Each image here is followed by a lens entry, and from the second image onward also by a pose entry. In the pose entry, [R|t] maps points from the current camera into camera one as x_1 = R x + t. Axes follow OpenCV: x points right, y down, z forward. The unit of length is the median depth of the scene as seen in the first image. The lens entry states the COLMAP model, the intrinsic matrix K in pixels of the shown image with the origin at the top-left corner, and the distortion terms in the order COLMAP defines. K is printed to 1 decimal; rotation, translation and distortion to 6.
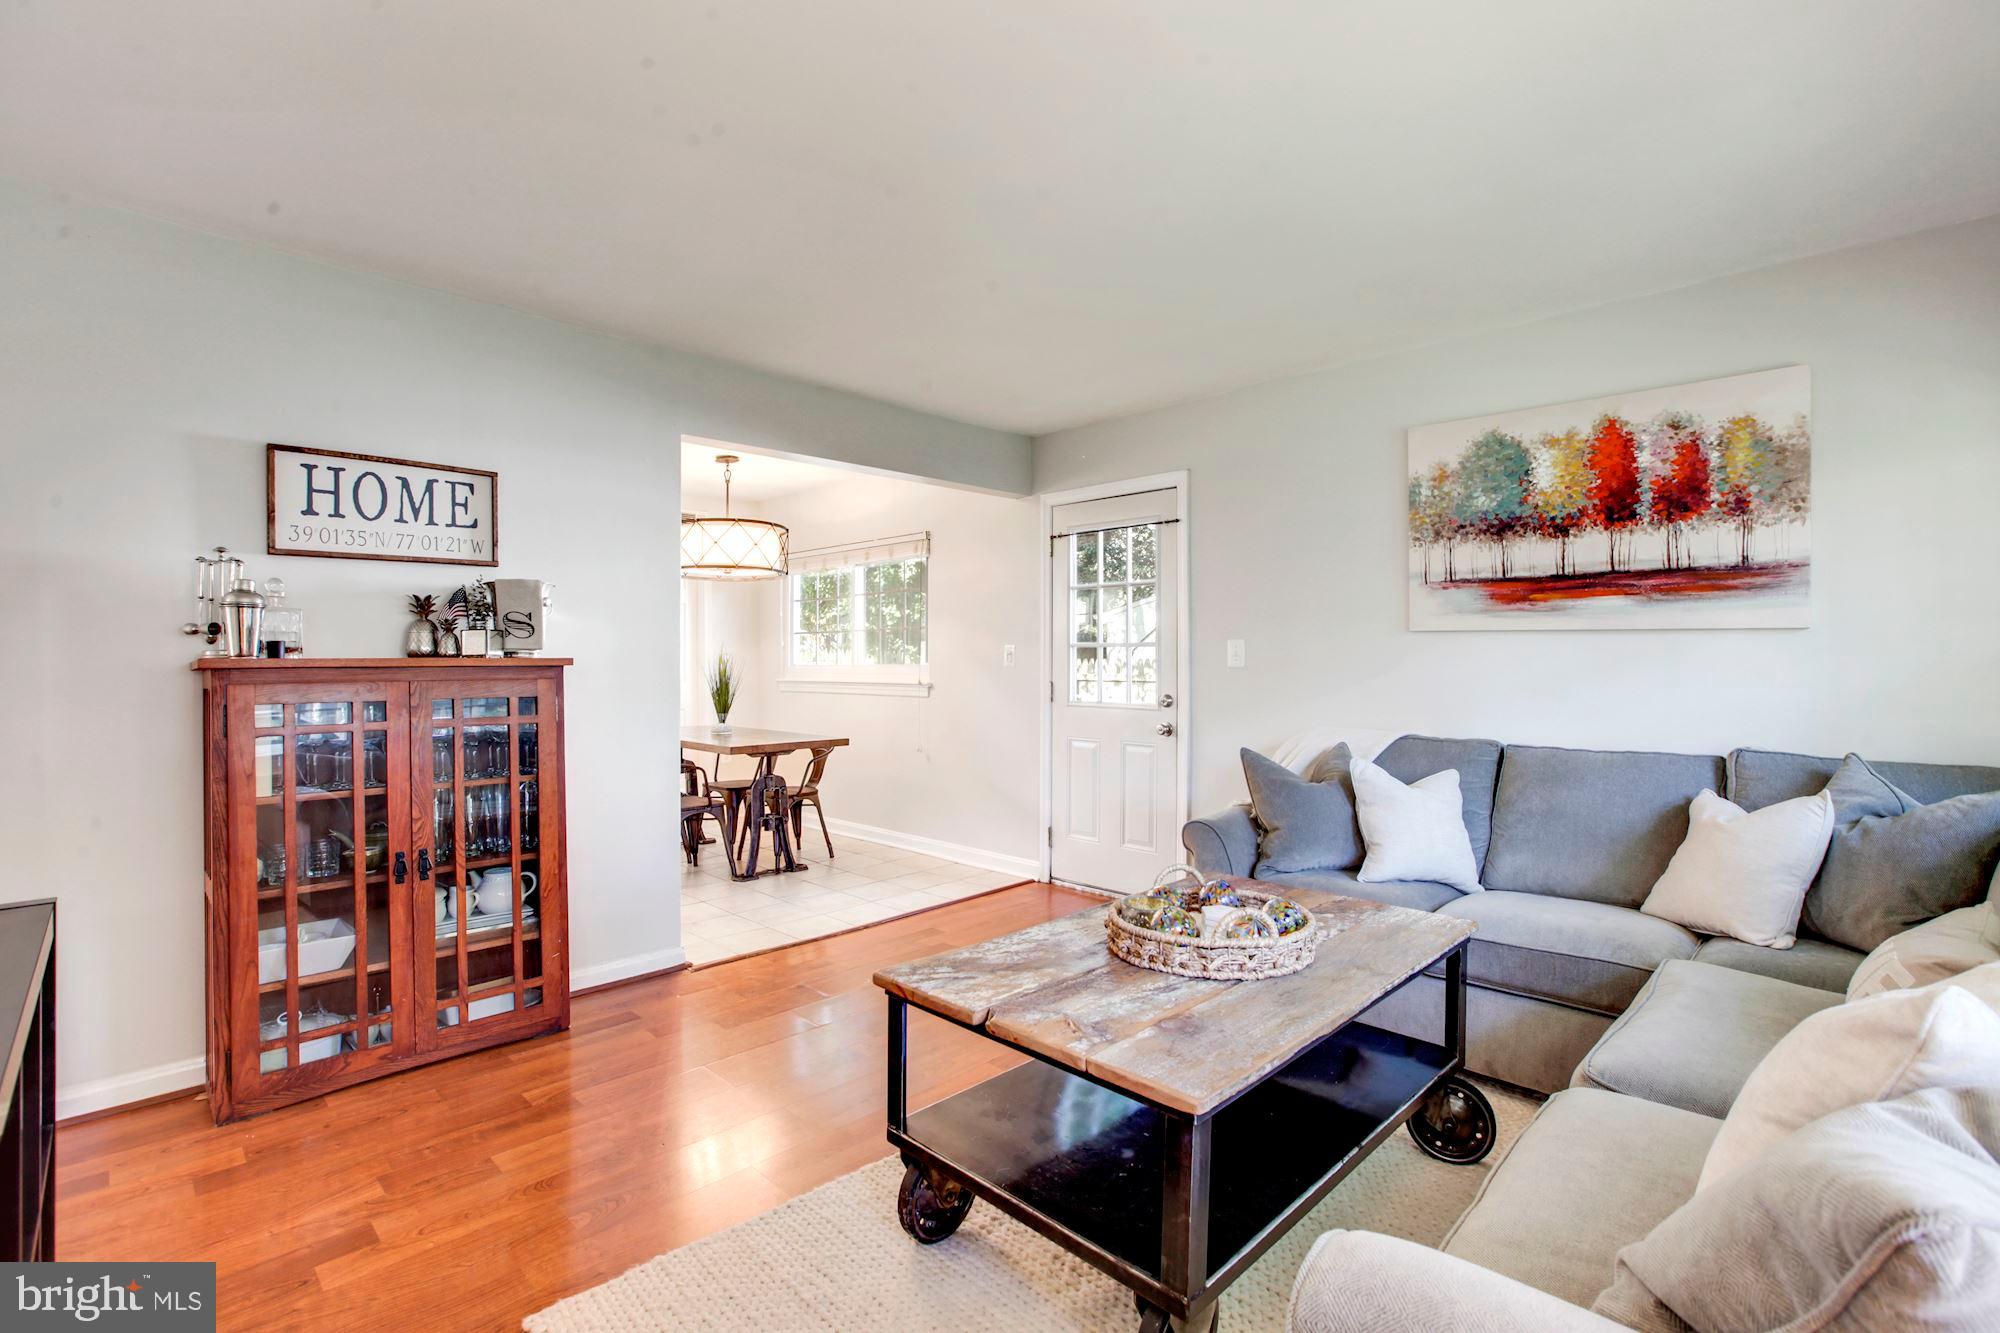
lens RADIAL K [[907.2, 0, 995.6], [0, 907.2, 662.2], [0, 0, 1]] dist [-0.033781, 0.010811]
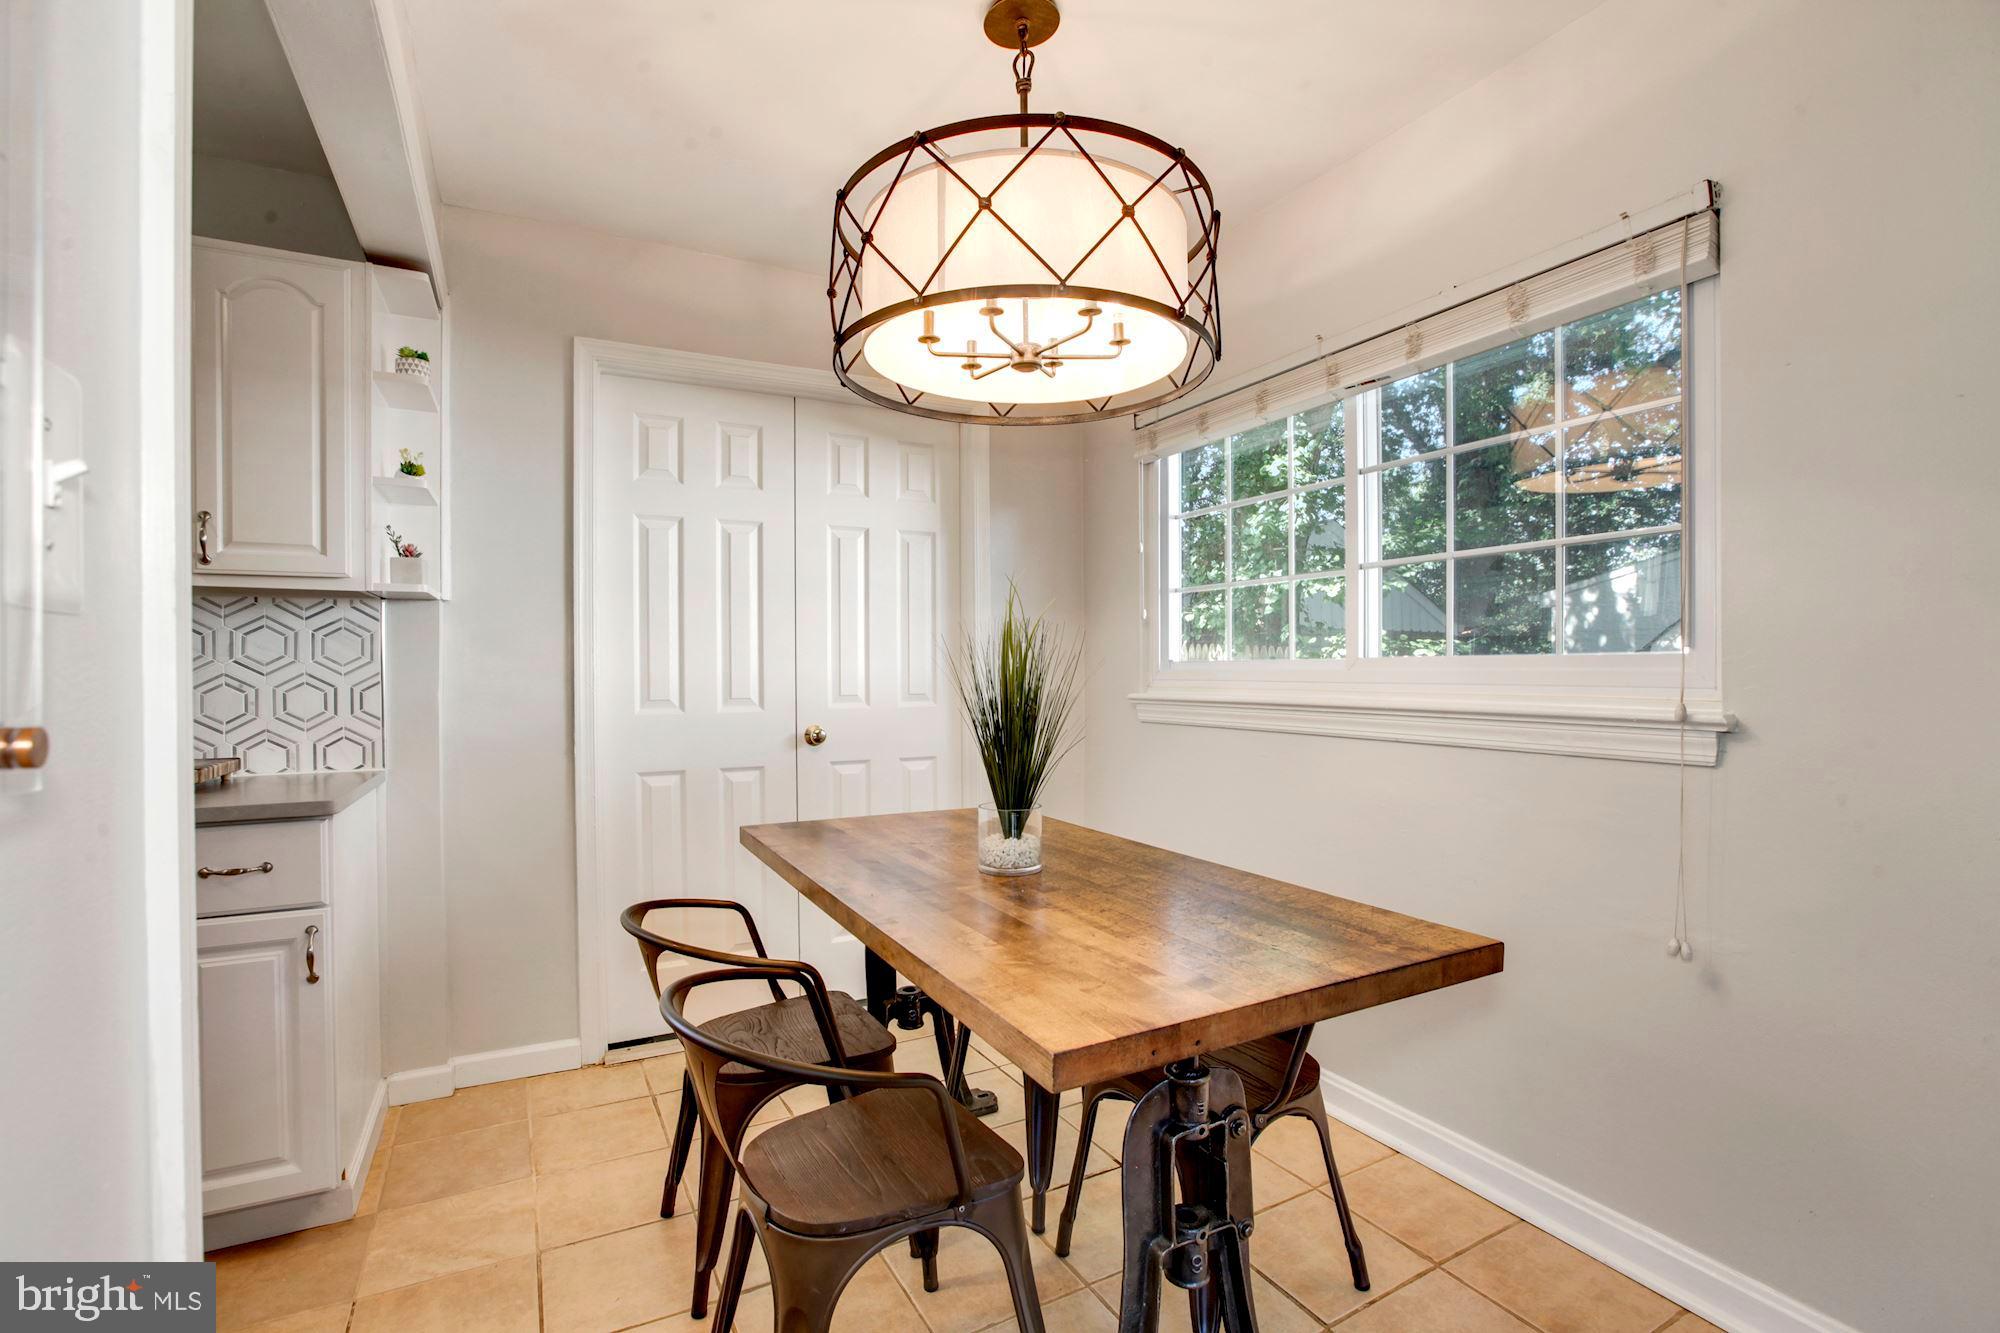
lens RADIAL K [[907.2, 0, 976.8], [0, 907.2, 668.5], [0, 0, 1]] dist [-0.033781, 0.010811]
pose [[0.944275, -0.004730, -0.329123, -0.392821], [0.004156, 0.999988, -0.002449, 0.014626], [0.329131, 0.000945, 0.944284, 1.303016]]
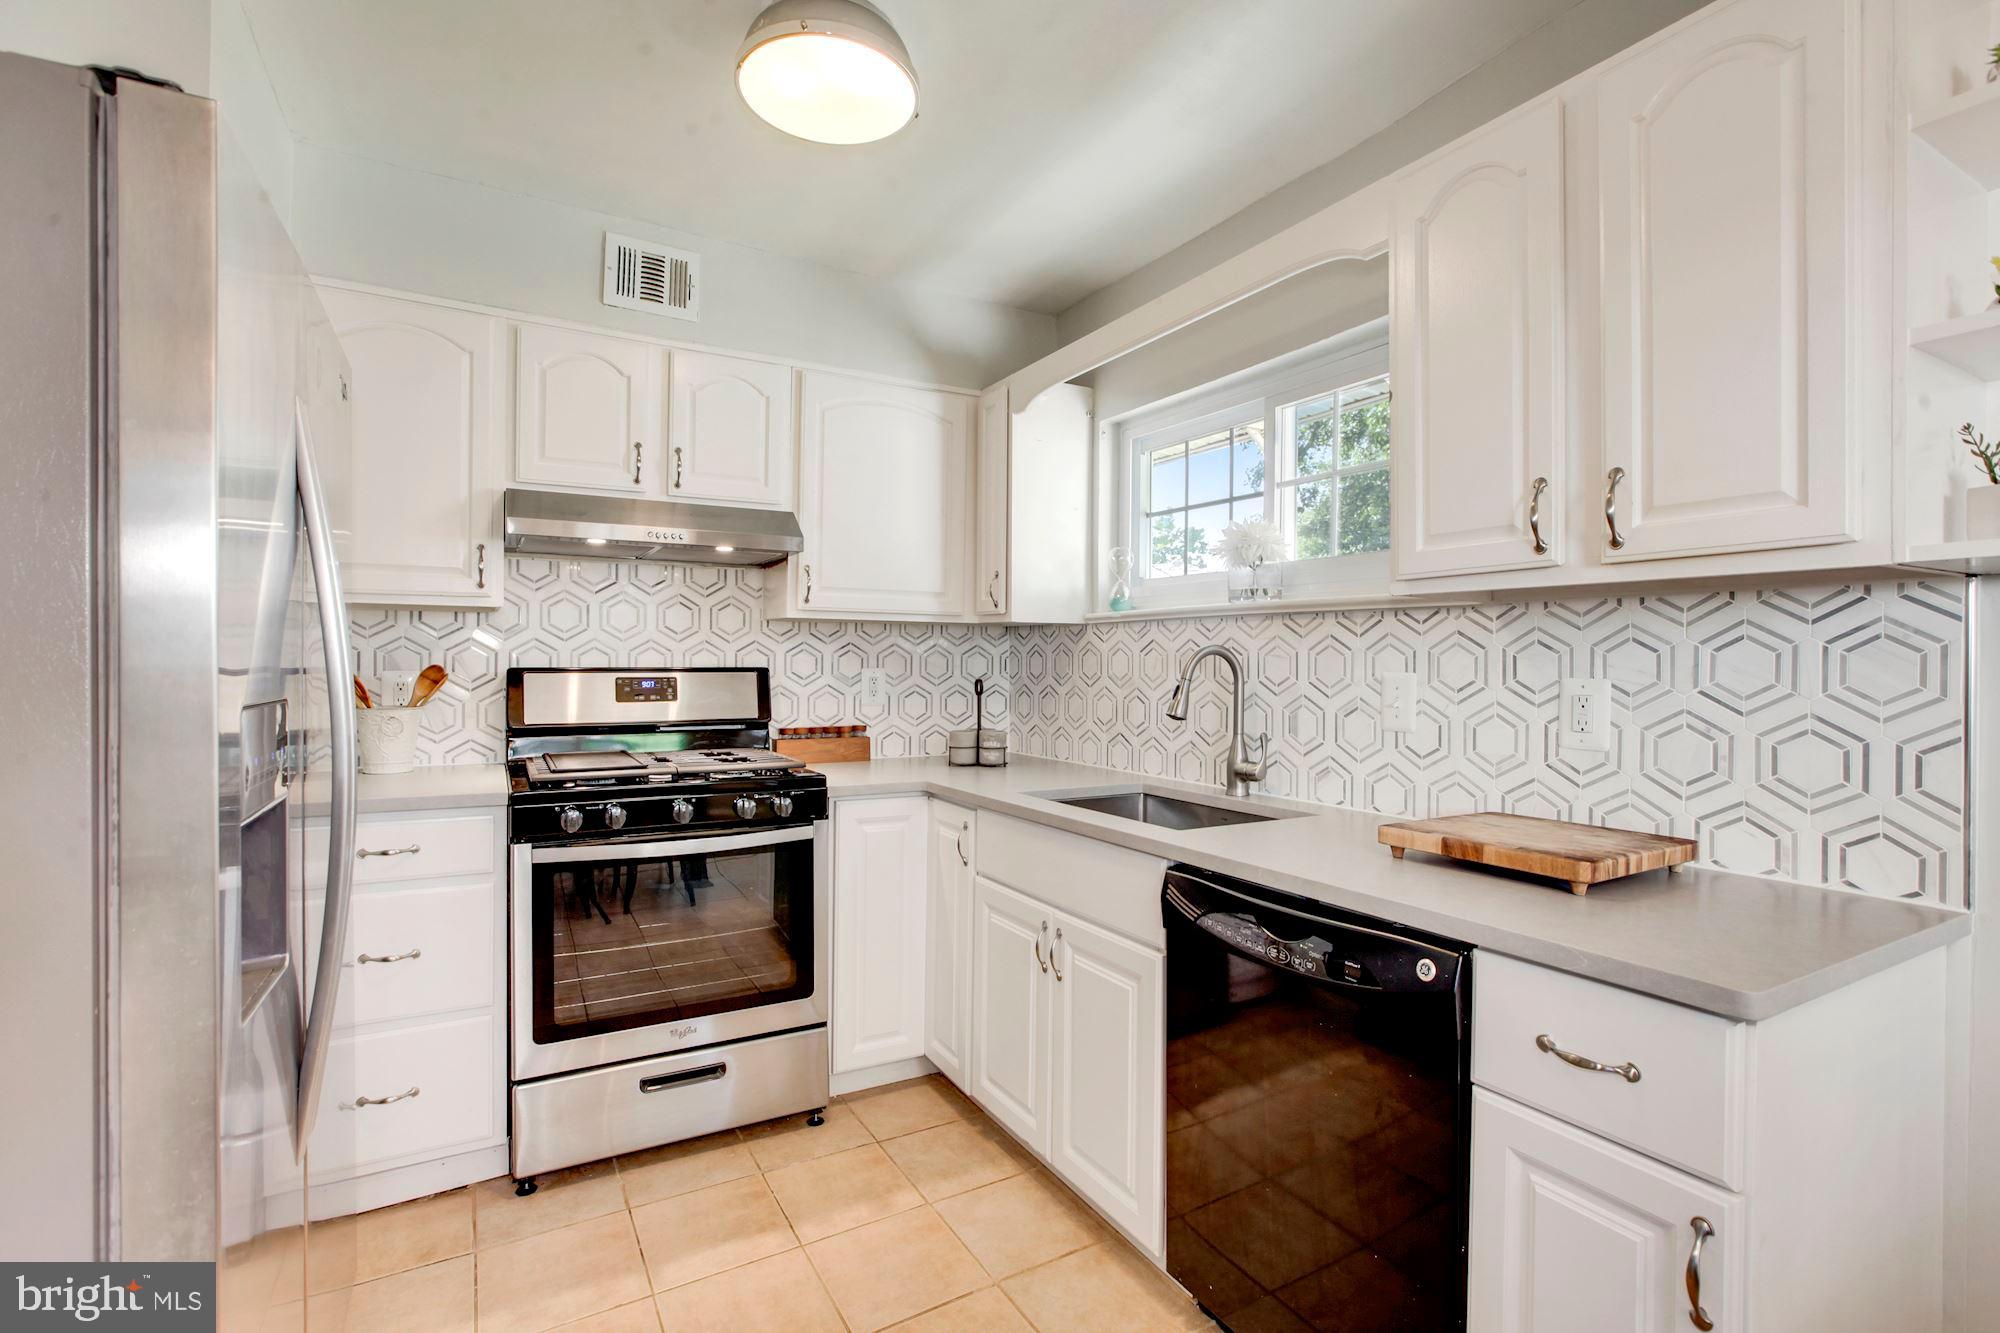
lens RADIAL K [[907.2, 0, 1006.8], [0, 907.2, 670.2], [0, 0, 1]] dist [-0.033781, 0.010811]
pose [[-0.276946, 0.004732, -0.960874, -0.655283], [-0.007529, 0.999946, 0.007095, -0.009029], [0.960856, 0.009200, -0.276895, 1.580612]]
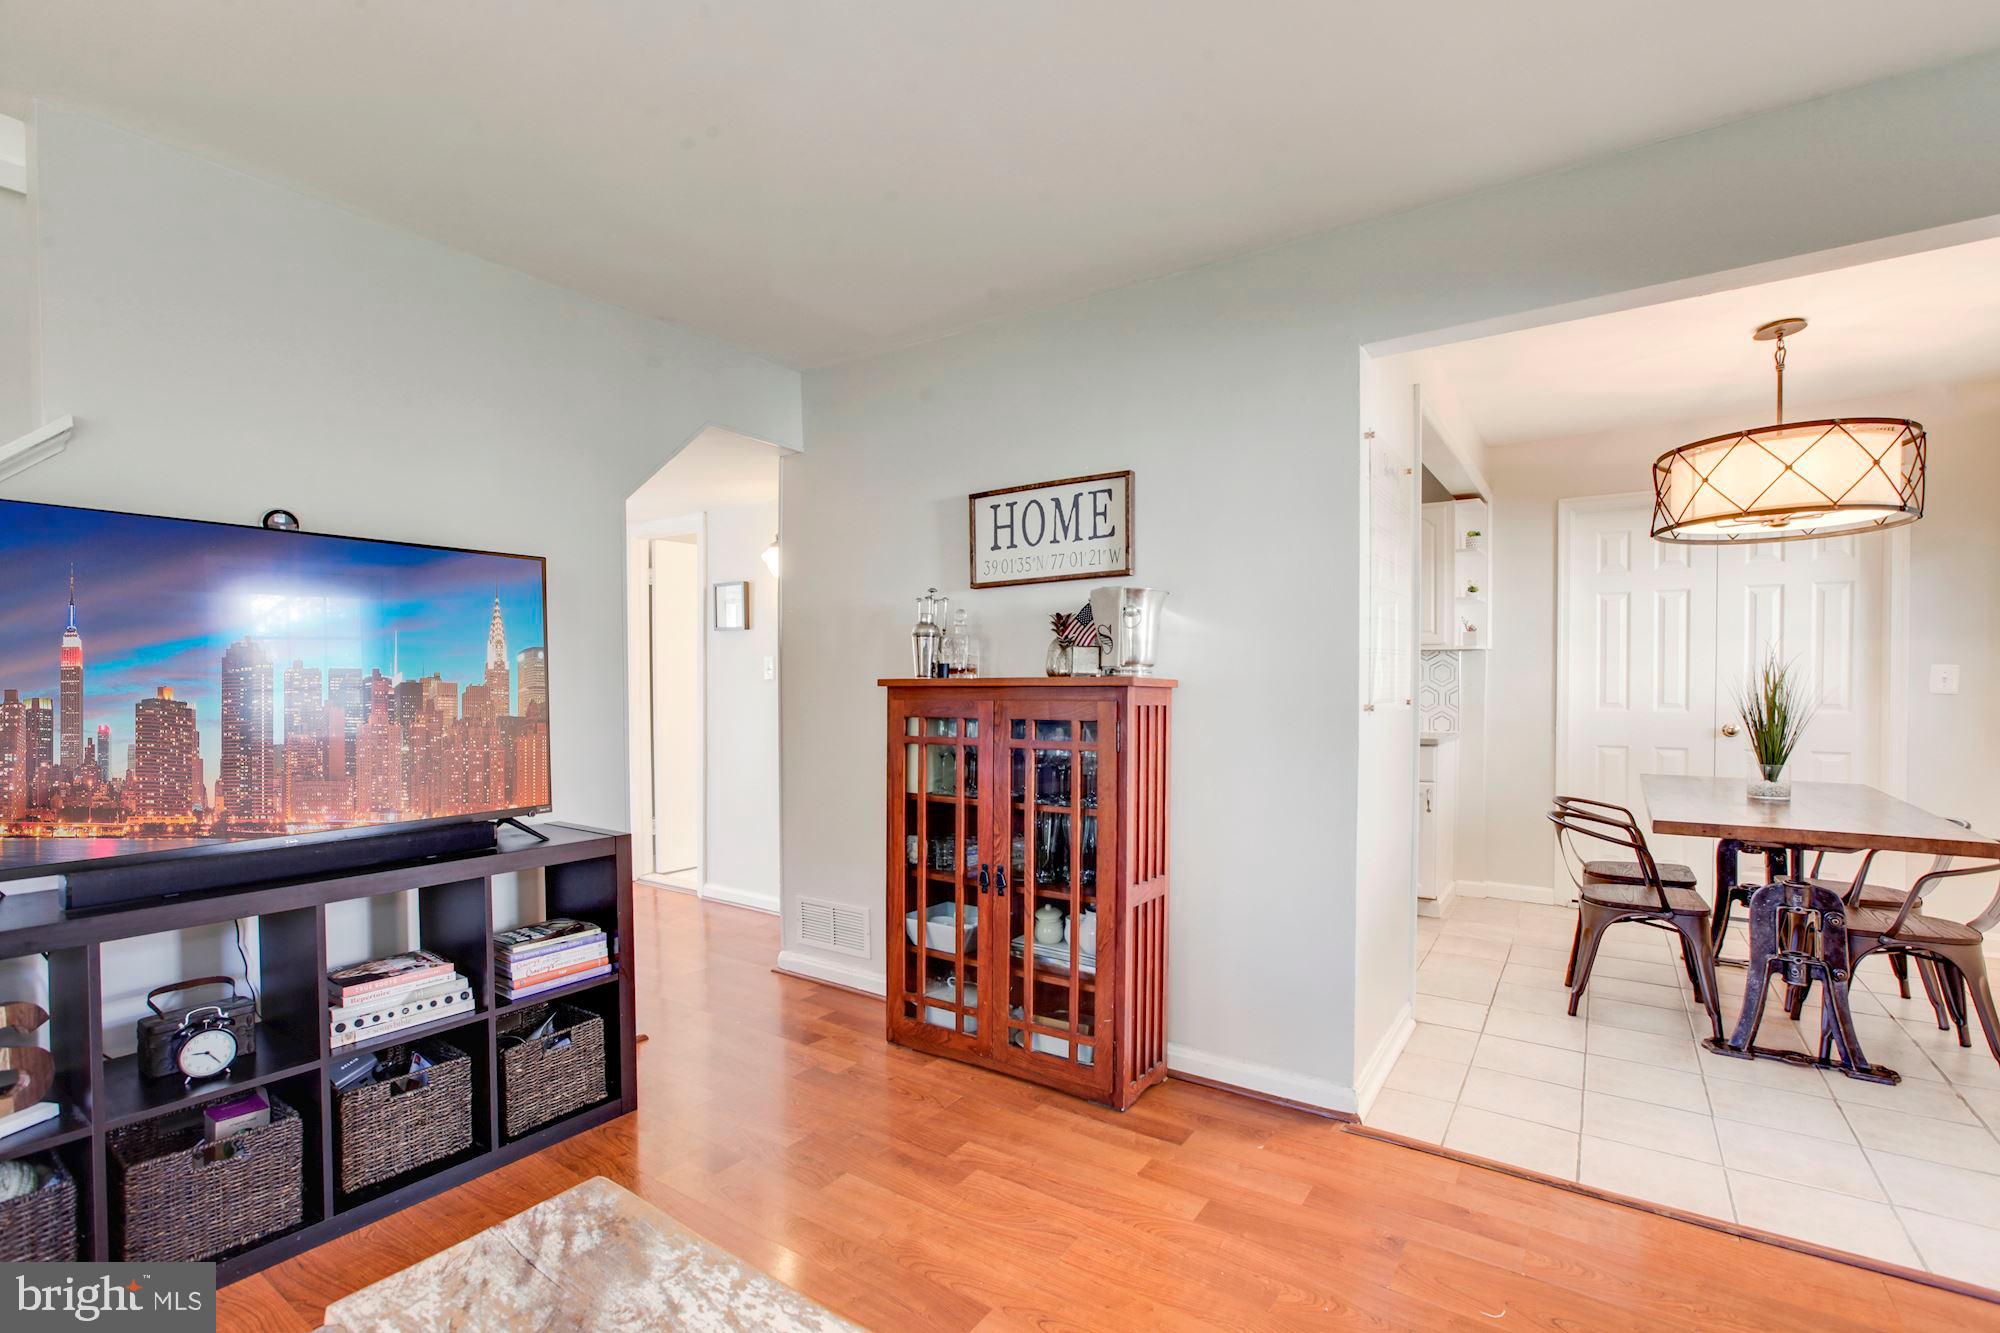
lens RADIAL K [[907.2, 0, 1017.4], [0, 907.2, 710.3], [0, 0, 1]] dist [-0.033781, 0.010811]
pose [[0.180865, 0.034906, -0.982888, 0.343930], [0.003554, 0.999340, 0.036145, -0.004115], [0.983502, -0.010031, 0.180621, 0.771236]]
